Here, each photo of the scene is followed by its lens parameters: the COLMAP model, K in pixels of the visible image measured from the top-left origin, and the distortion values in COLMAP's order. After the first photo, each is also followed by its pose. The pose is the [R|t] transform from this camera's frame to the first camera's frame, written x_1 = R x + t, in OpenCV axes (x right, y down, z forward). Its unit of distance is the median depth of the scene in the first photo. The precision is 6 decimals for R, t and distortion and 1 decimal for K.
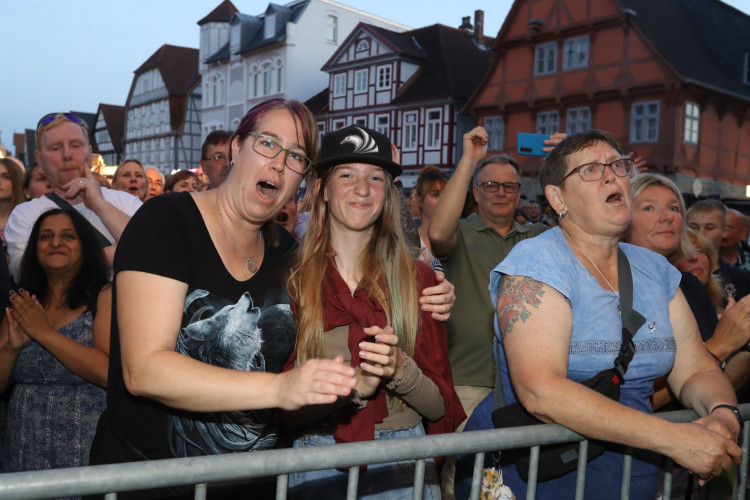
lens RADIAL K [[722.1, 0, 373.1], [0, 722.1, 244.6], [0, 0, 1]] dist [0.006803, 0.000000]
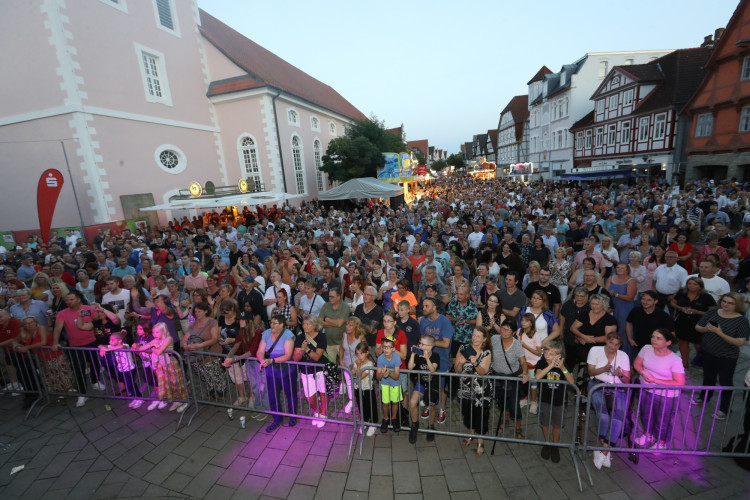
lens RADIAL K [[332.8, 0, 374.6], [0, 332.8, 249.1], [0, 0, 1]] dist [-0.001365, 0.001806]
pose [[0.741821, 0.050844, -0.668667, 0.112489], [0.070213, 0.985752, 0.152850, -0.044387], [0.666912, -0.160337, 0.727682, -0.014445]]
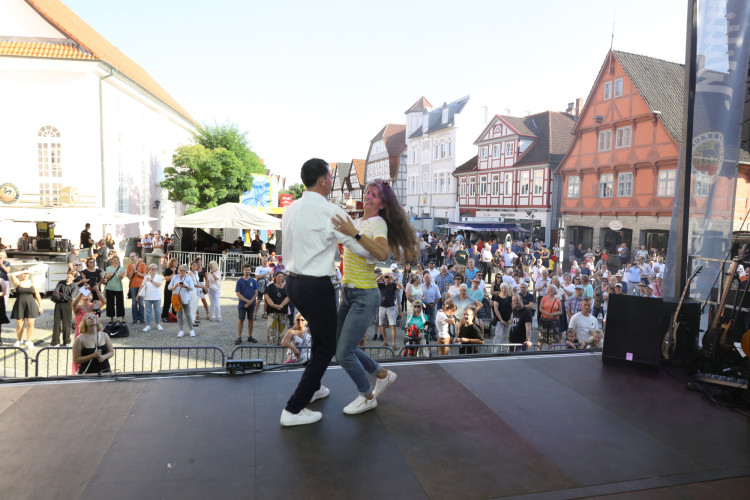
lens RADIAL K [[499.7, 0, 376.6], [0, 499.7, 249.0], [0, 0, 1]] dist [0.003897, -0.008449]
pose [[0.946435, 0.013110, -0.322630, 0.095343], [-0.005787, 0.999704, 0.023647, -0.035775], [0.322844, -0.020513, 0.946230, -0.141958]]
